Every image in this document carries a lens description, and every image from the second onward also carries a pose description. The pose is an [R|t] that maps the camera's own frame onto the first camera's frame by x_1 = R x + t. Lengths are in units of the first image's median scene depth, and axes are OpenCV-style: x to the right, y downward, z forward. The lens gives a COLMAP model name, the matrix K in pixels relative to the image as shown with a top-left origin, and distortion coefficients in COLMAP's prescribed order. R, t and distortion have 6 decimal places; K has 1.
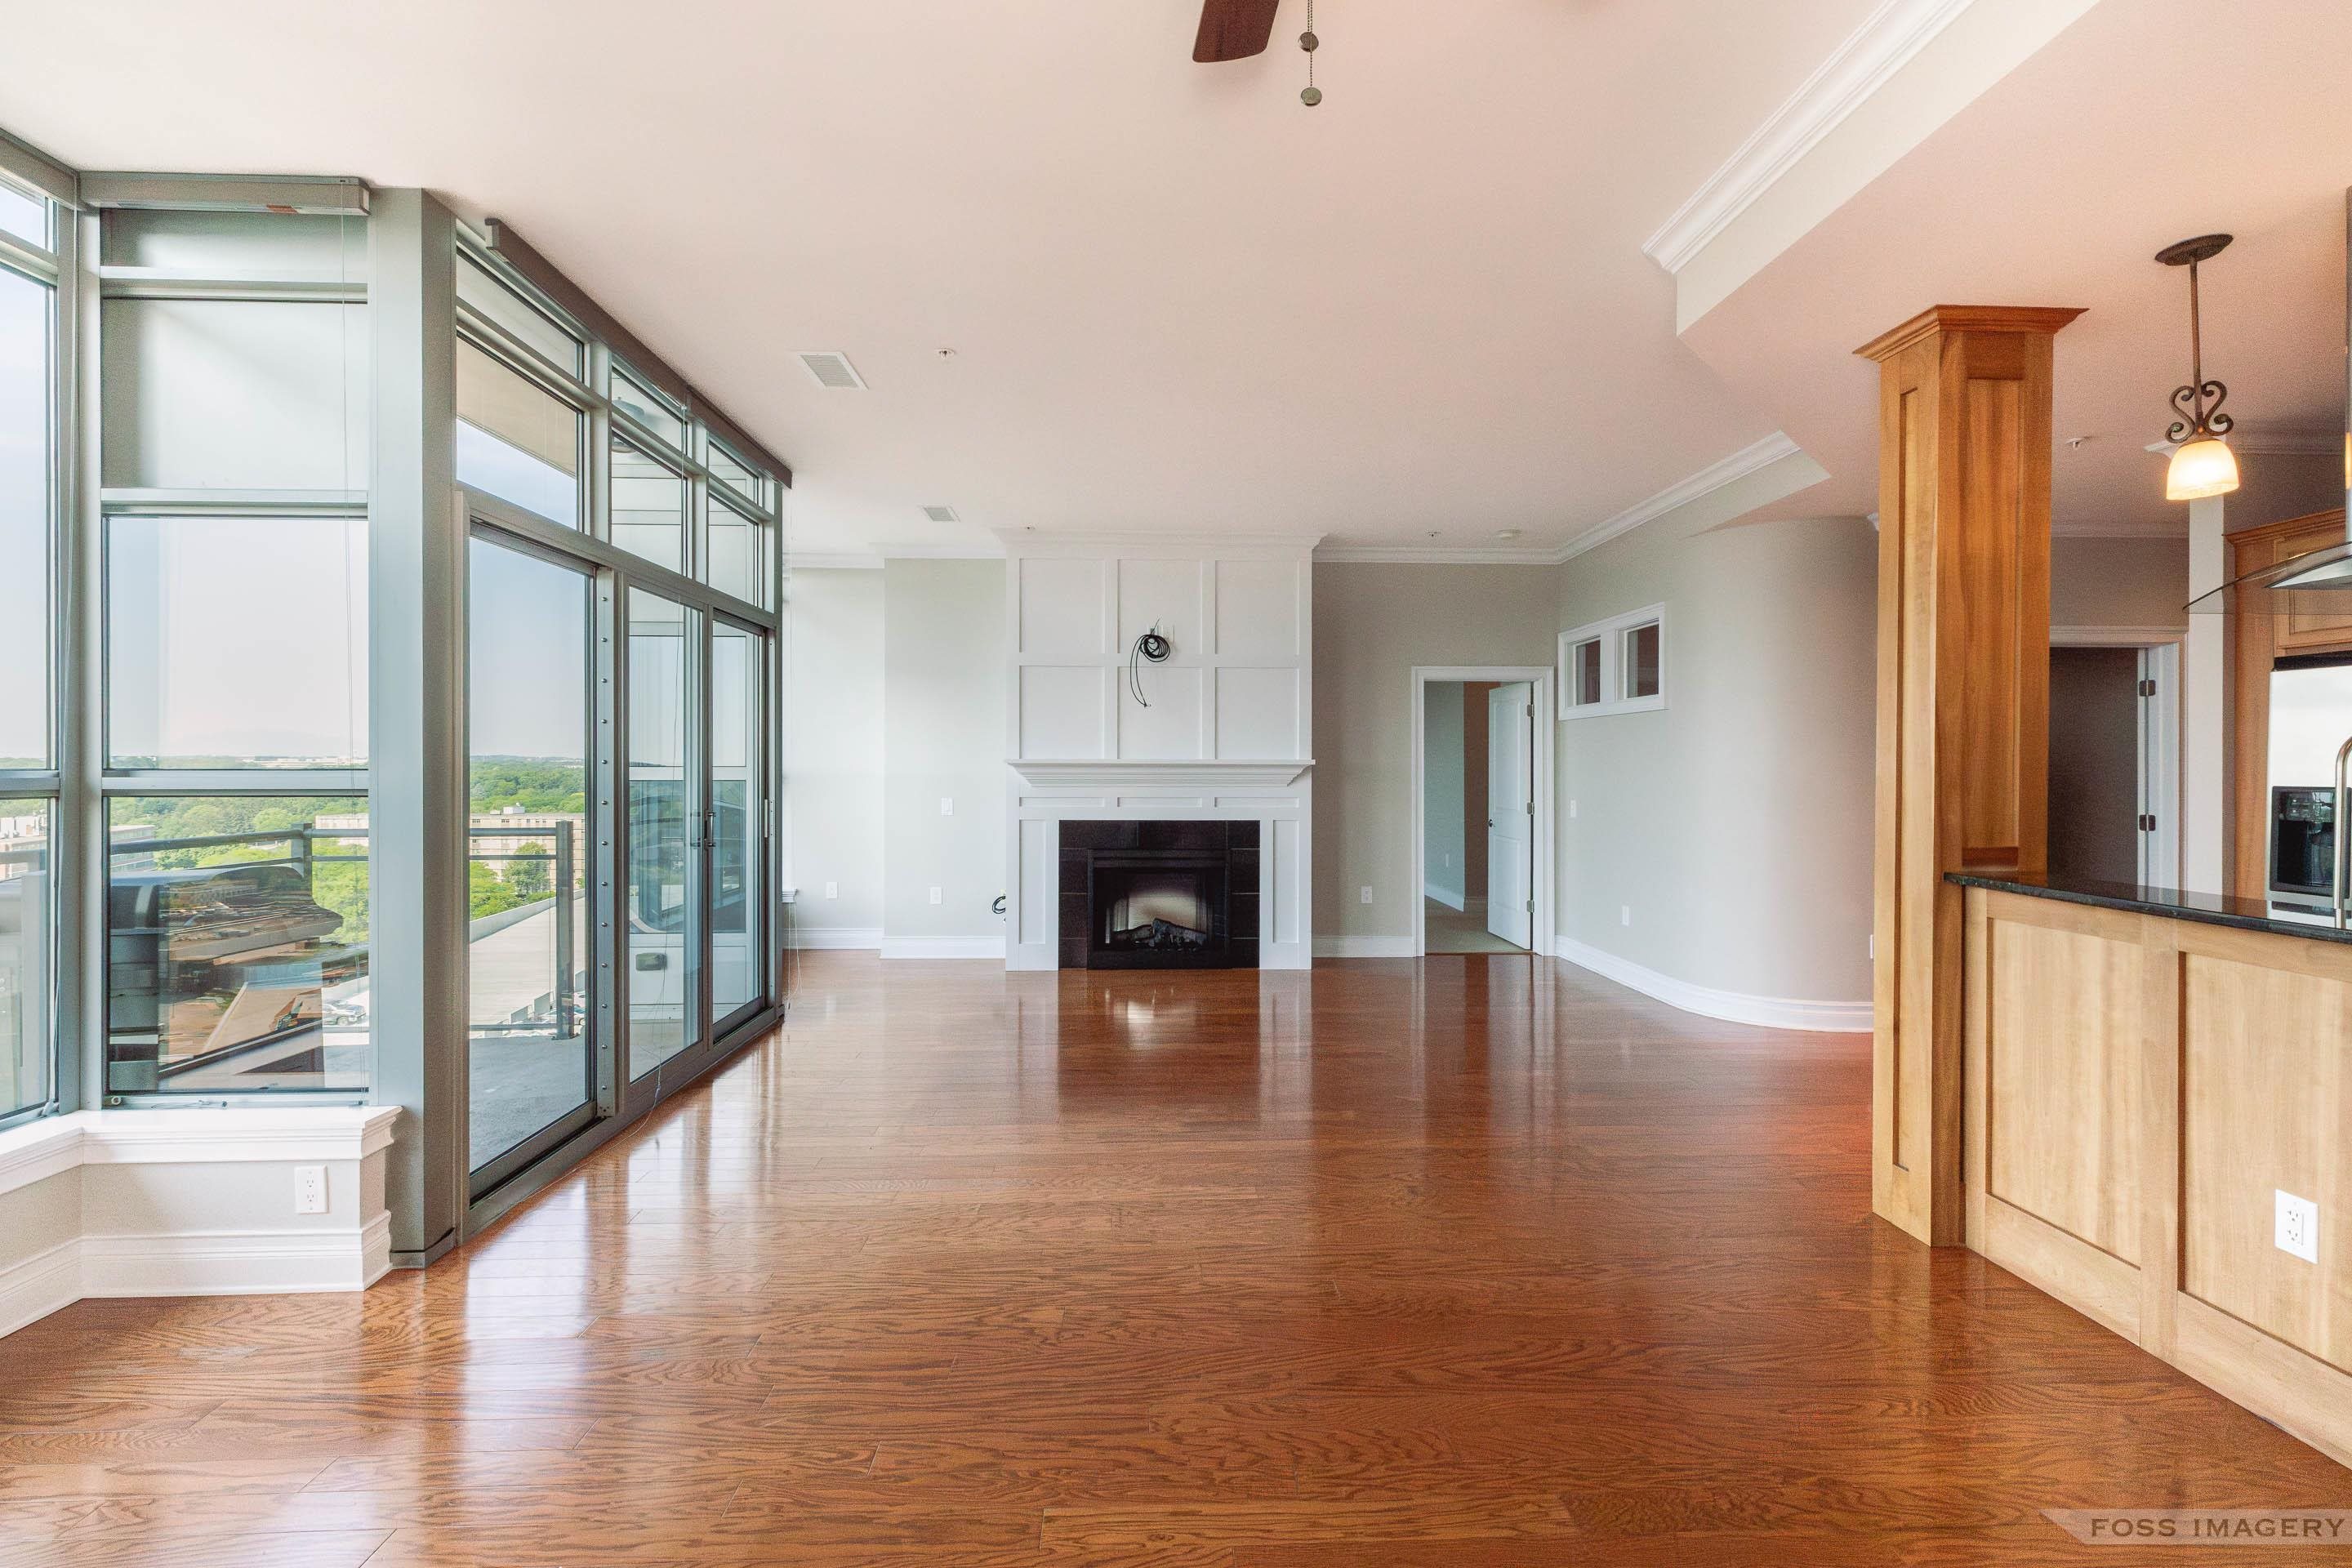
lens RADIAL K [[1065.1, 0, 1199.3], [0, 1065.1, 760.5], [0, 0, 1]] dist [0.004241, -0.002531]
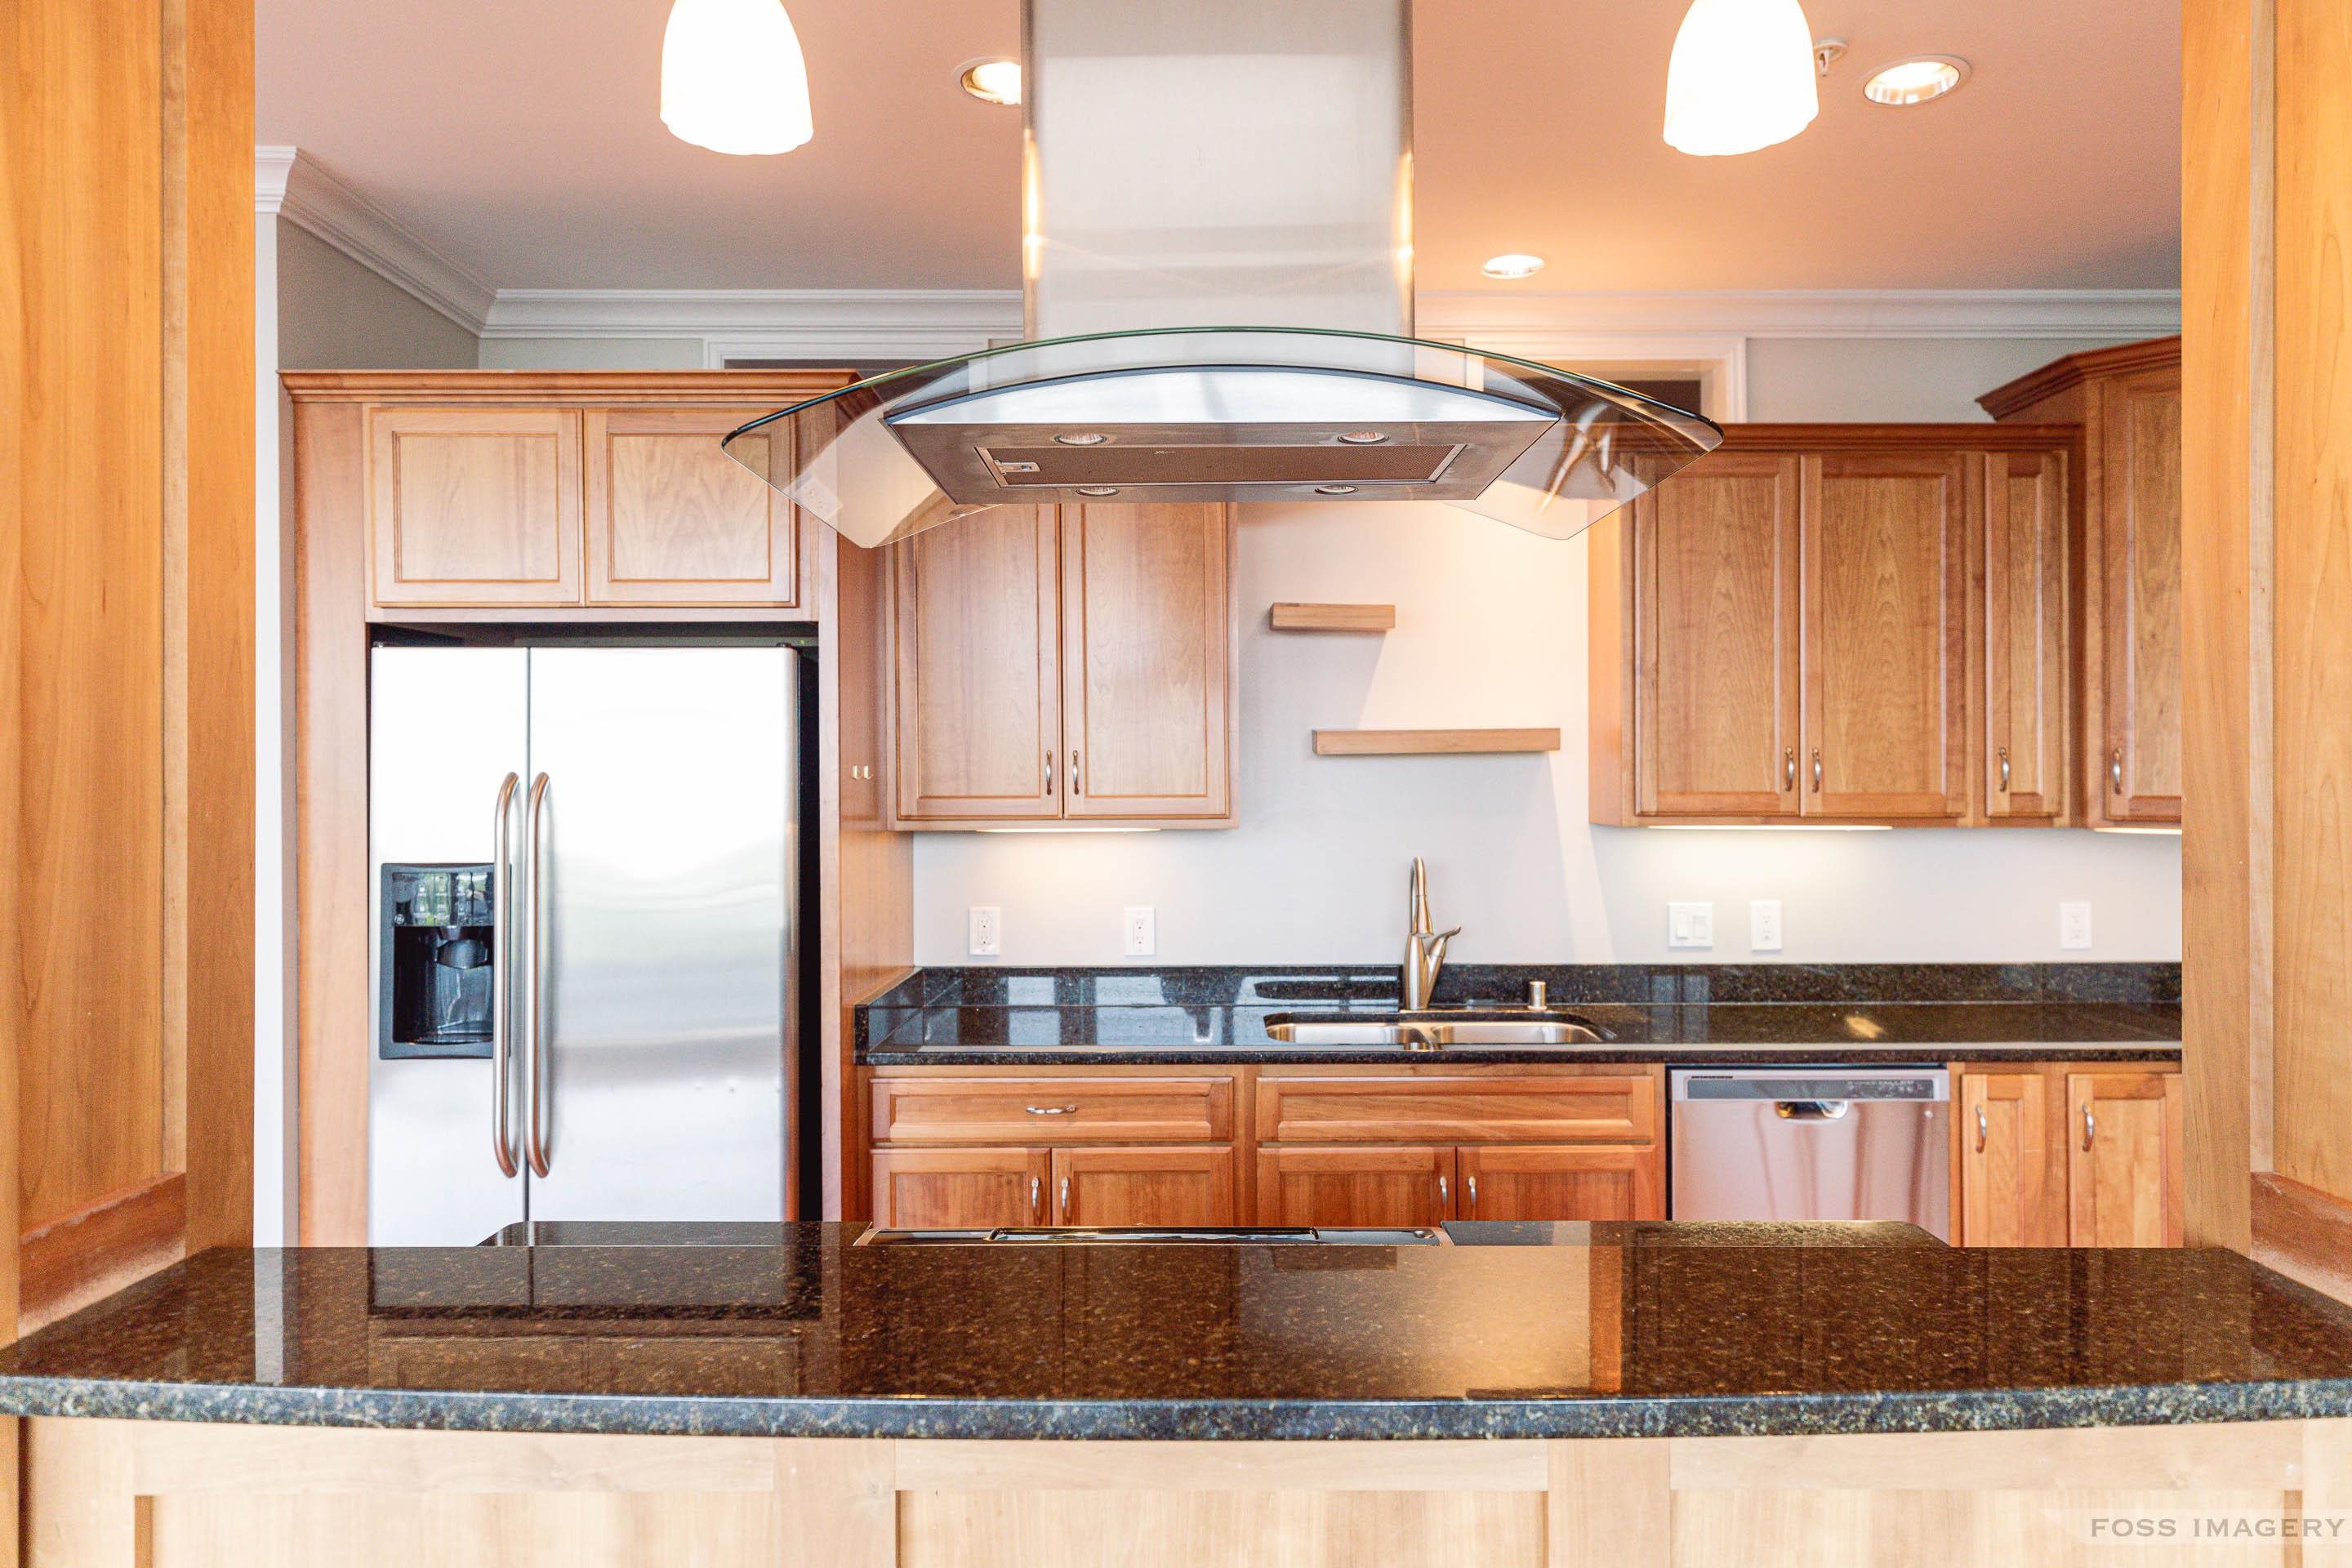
lens RADIAL K [[1439.2, 0, 1185.1], [0, 1439.2, 786.7], [0, 0, 1]] dist [0.004805, -0.001997]
pose [[0.063155, -0.006445, 0.997983, 0.181518], [-0.004197, 0.999969, 0.006724, -0.011680], [-0.997995, -0.004613, 0.063126, 0.321062]]
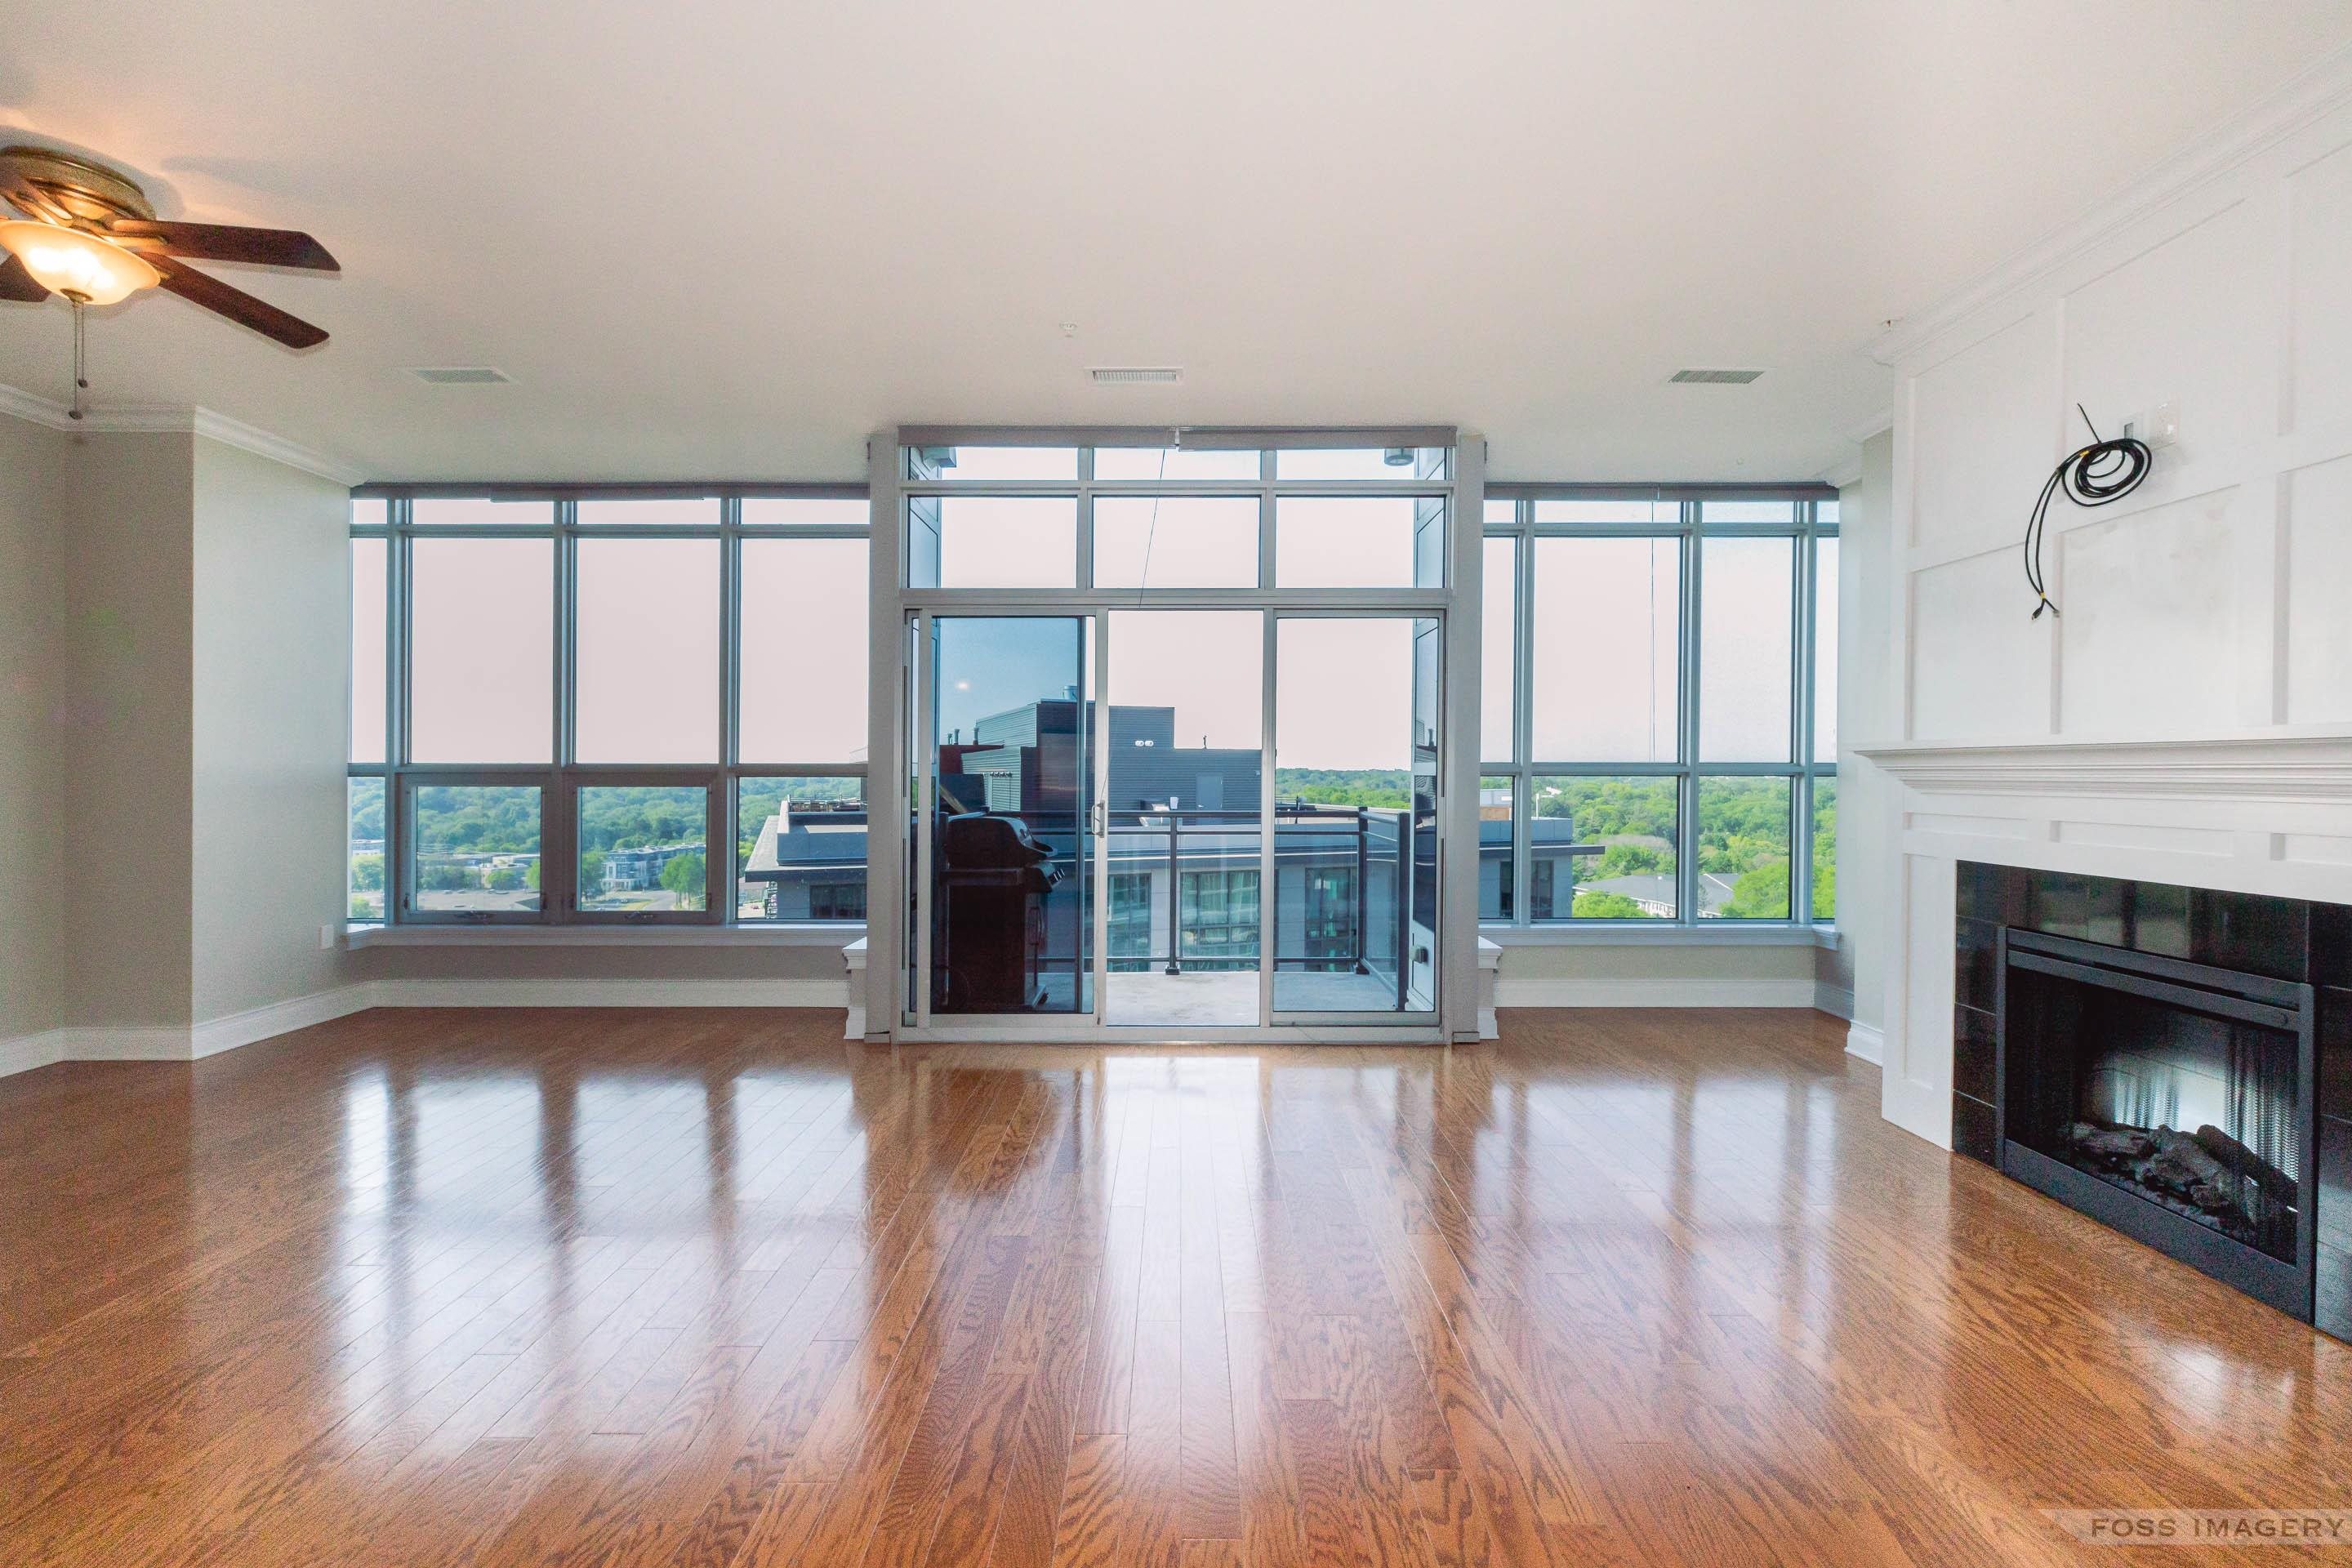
lens RADIAL K [[1065.1, 0, 1190.8], [0, 1065.1, 783.8], [0, 0, 1]] dist [0.004241, -0.002531]
pose [[-0.061417, 0.007615, -0.998083, 0.418581], [0.005438, 0.999959, 0.007295, 0.013835], [0.998097, -0.004980, -0.061456, 0.685428]]
